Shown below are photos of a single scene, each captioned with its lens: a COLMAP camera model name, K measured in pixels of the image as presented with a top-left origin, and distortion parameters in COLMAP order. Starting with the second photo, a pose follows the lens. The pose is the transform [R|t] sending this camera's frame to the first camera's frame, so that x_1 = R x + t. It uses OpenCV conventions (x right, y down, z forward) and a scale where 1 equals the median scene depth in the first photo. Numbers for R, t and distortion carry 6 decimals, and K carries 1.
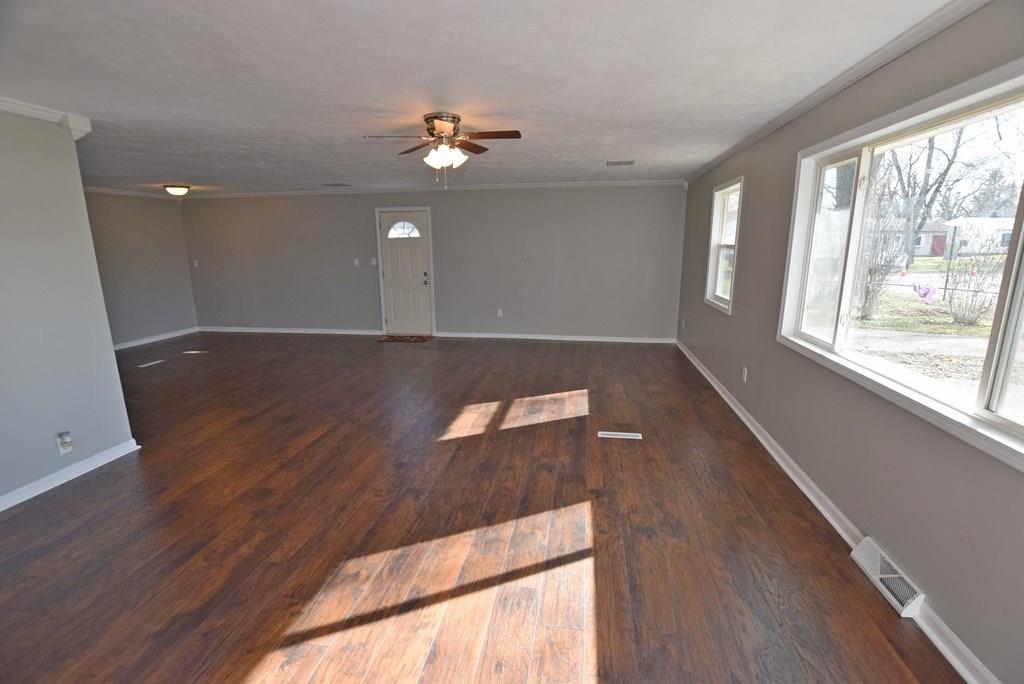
lens RADIAL K [[451.3, 0, 515.2], [0, 451.3, 341.7], [0, 0, 1]] dist [-0.032320, 0.000722]
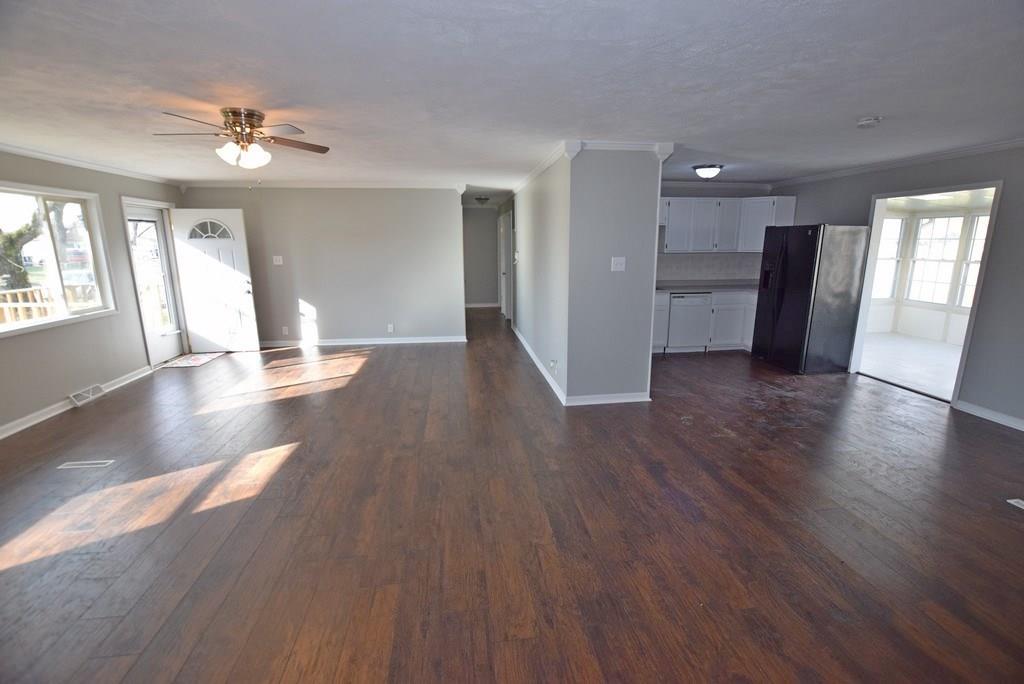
lens RADIAL K [[451.3, 0, 515.2], [0, 451.3, 341.7], [0, 0, 1]] dist [-0.032320, 0.000722]
pose [[-0.957804, 0.074034, -0.277723, -0.343634], [-0.049777, 0.908930, 0.413967, -0.394636], [0.283079, 0.410323, -0.866892, 1.780089]]
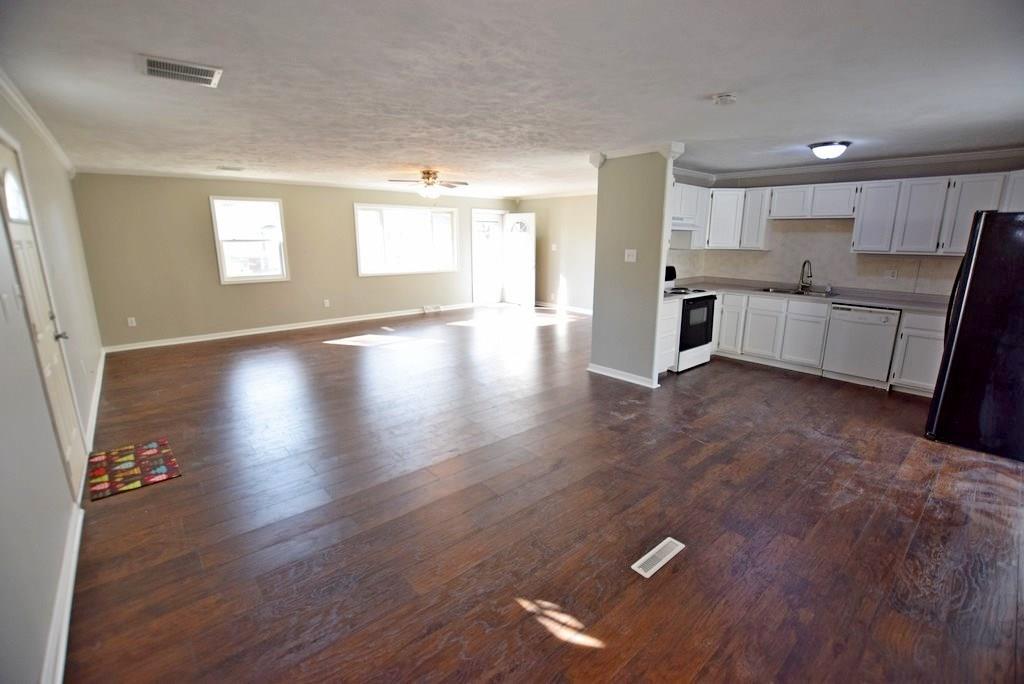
lens RADIAL K [[451.3, 0, 515.2], [0, 451.3, 341.7], [0, 0, 1]] dist [-0.032320, 0.000722]
pose [[-0.768069, -0.141124, 0.624623, -1.444488], [0.138469, 0.915736, 0.377165, -0.418028], [-0.625217, 0.376180, -0.683807, 1.951646]]
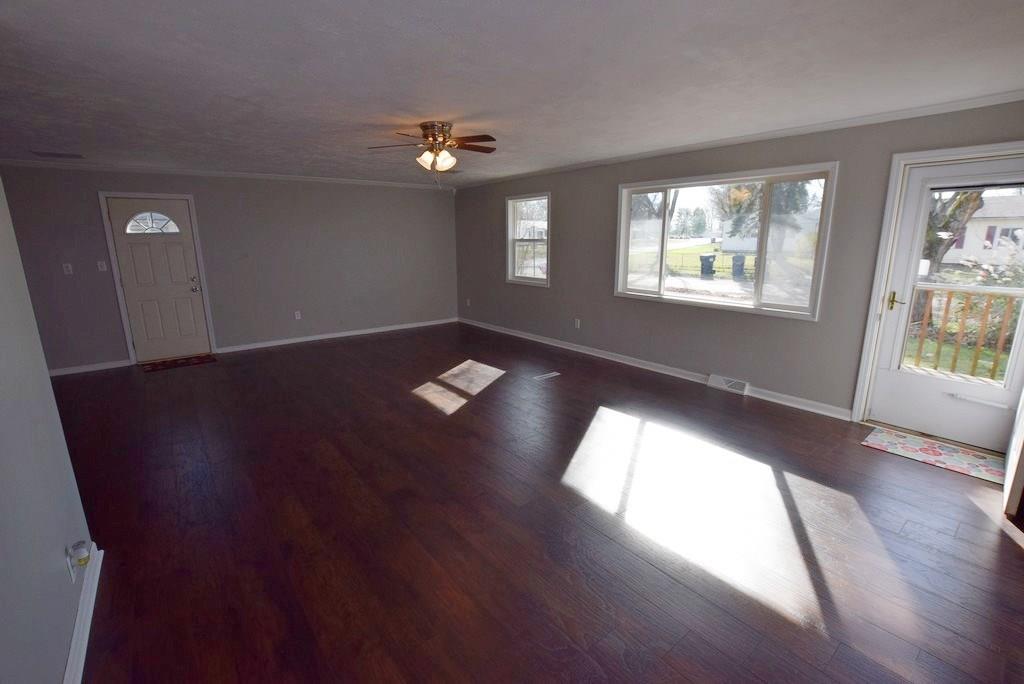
lens RADIAL K [[451.3, 0, 515.2], [0, 451.3, 341.7], [0, 0, 1]] dist [-0.032320, 0.000722]
pose [[0.675589, -0.162055, 0.719248, -0.765674], [0.158561, 0.984653, 0.072917, -0.012110], [-0.720026, 0.064782, 0.690916, 0.095691]]
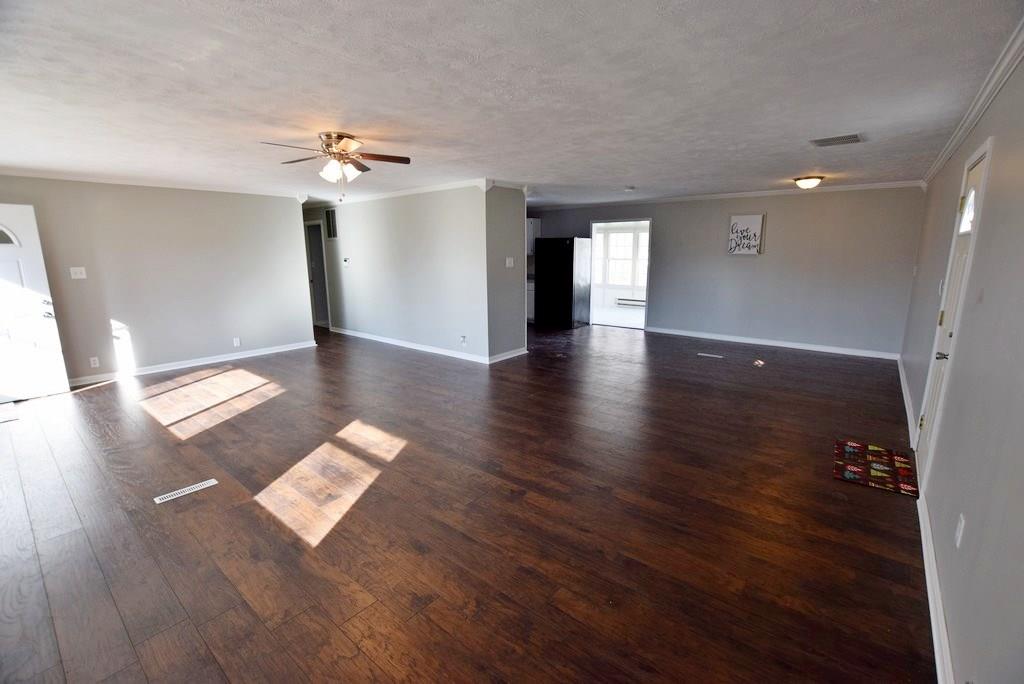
lens RADIAL K [[451.3, 0, 515.2], [0, 451.3, 341.7], [0, 0, 1]] dist [-0.032320, 0.000722]
pose [[-0.501783, 0.183058, -0.845401, 0.522176], [-0.176760, 0.935026, 0.307380, -0.365047], [0.846740, 0.303671, -0.436823, 1.650638]]
